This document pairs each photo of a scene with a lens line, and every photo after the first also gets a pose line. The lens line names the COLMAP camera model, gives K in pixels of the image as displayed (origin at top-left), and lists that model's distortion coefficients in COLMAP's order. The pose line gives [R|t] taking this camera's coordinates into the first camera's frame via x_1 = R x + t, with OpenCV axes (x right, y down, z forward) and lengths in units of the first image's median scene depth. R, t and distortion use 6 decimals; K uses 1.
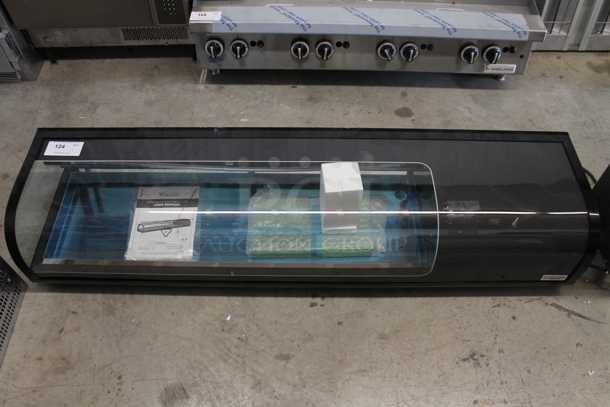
lens RADIAL K [[510.1, 0, 305.0], [0, 510.1, 203.5], [0, 0, 1]] dist [-0.169602, 0.150308]
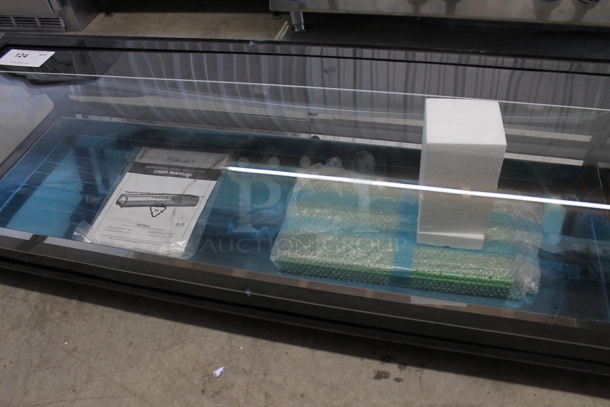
lens RADIAL K [[510.1, 0, 305.0], [0, 510.1, 203.5], [0, 0, 1]] dist [-0.169602, 0.150308]
pose [[0.963041, 0.105696, -0.247753, 0.048836], [-0.139227, 0.982724, -0.121942, 0.100545], [0.230584, 0.151929, 0.961119, 0.468134]]
